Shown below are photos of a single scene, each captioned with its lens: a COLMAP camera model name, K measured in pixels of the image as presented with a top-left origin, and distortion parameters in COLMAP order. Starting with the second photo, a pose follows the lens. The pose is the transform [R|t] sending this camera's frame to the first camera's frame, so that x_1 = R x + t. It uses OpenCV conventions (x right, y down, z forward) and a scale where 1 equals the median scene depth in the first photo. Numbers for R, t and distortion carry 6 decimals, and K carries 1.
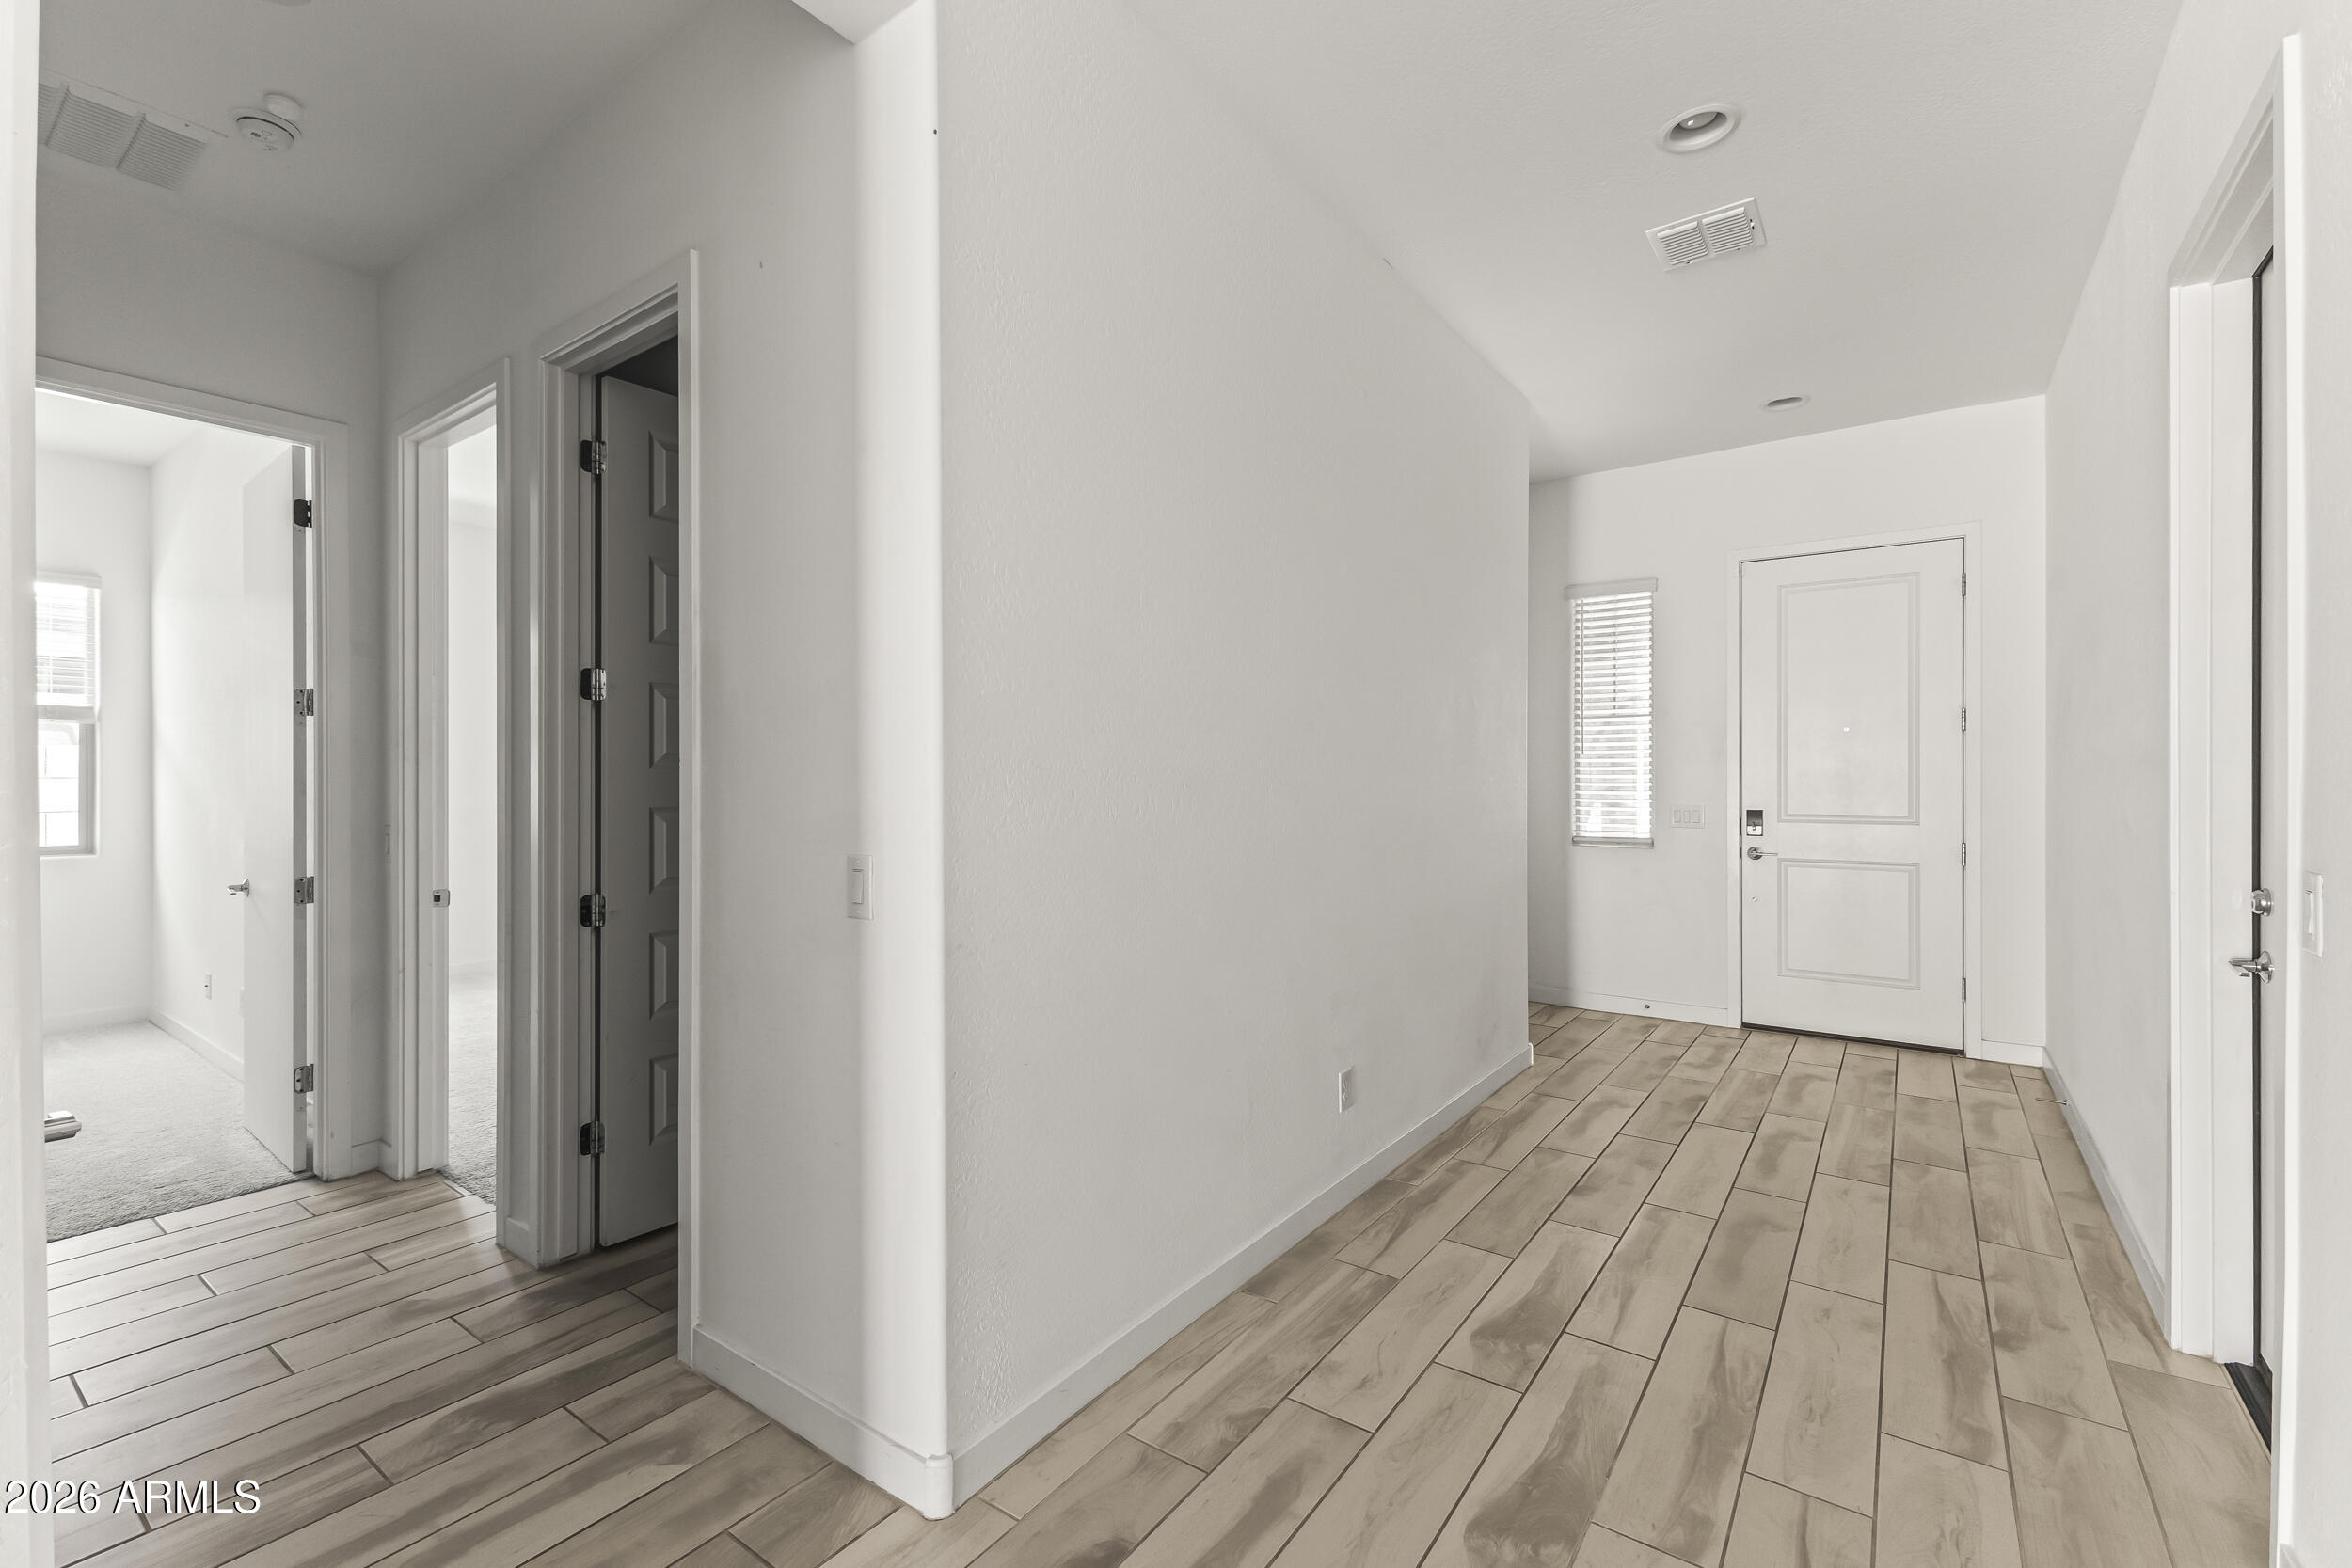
lens RADIAL K [[1016.9, 0, 1176.4], [0, 1016.9, 780.0], [0, 0, 1]] dist [0.008478, 0.000280]
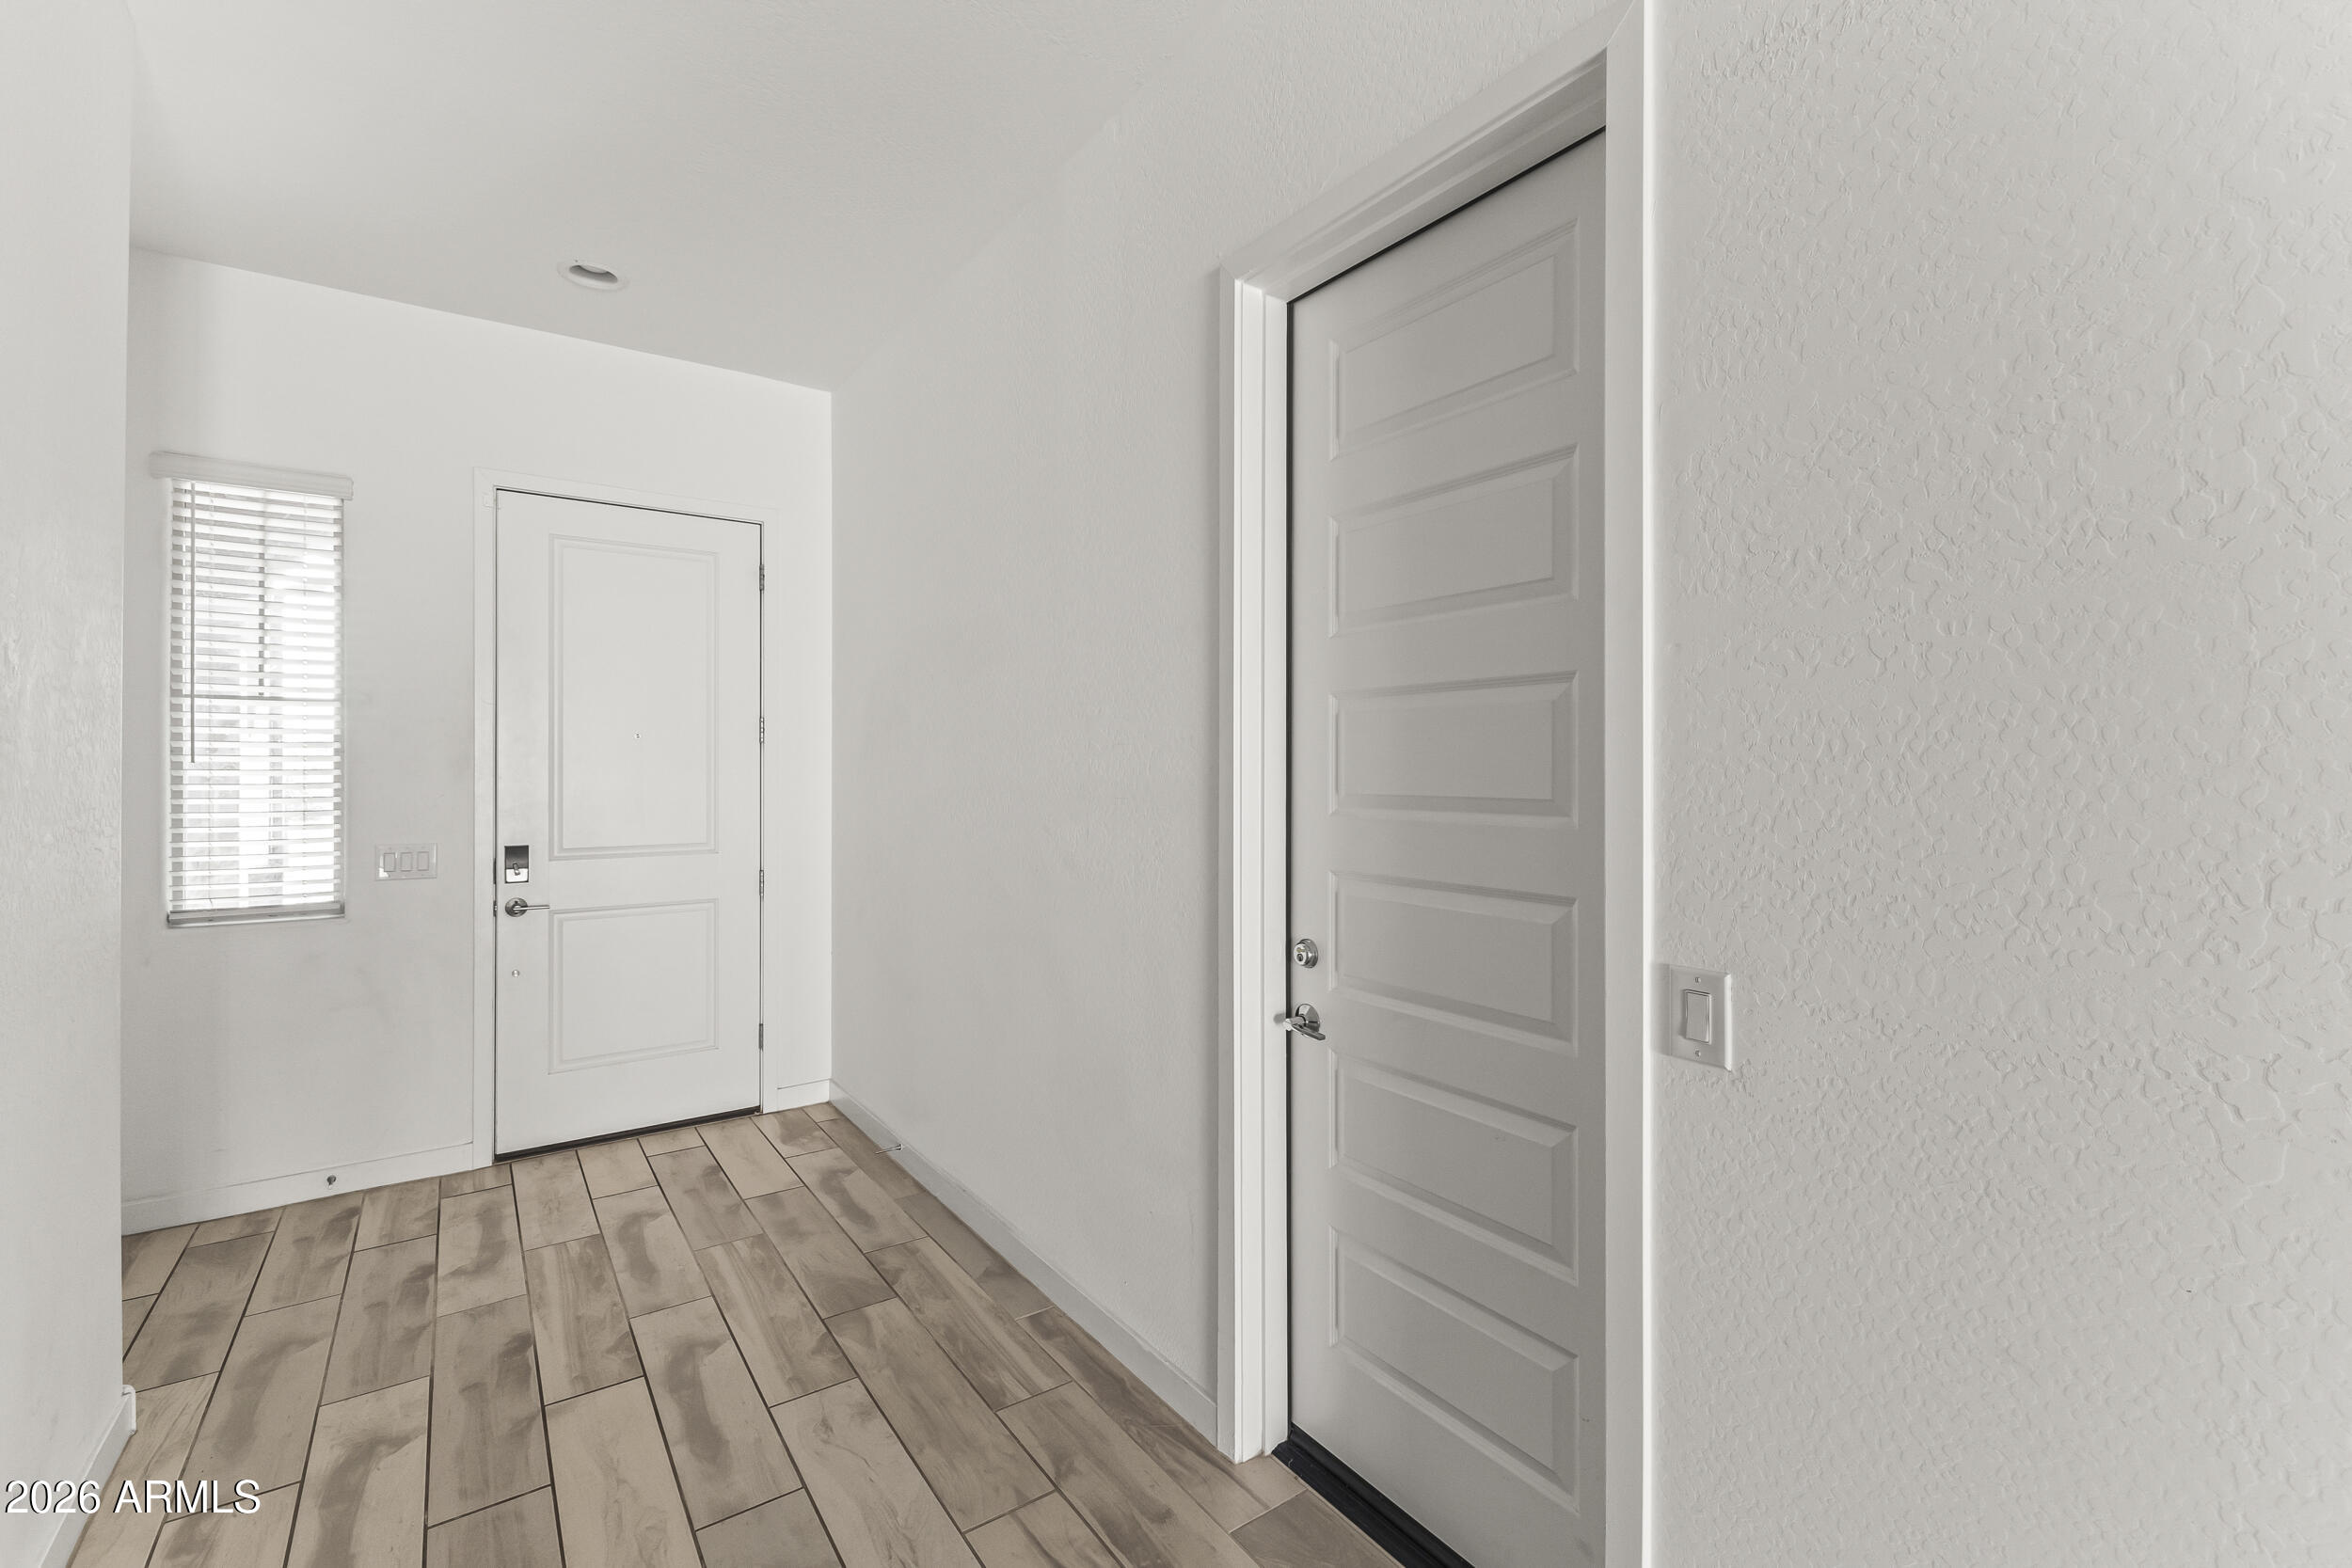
lens RADIAL K [[1016.9, 0, 1176.2], [0, 1016.9, 764.6], [0, 0, 1]] dist [0.008478, 0.000280]
pose [[0.323971, 0.004457, 0.946056, 0.056043], [0.000923, 0.999987, -0.005027, -0.025503], [-0.946066, 0.002501, 0.323963, 0.387598]]
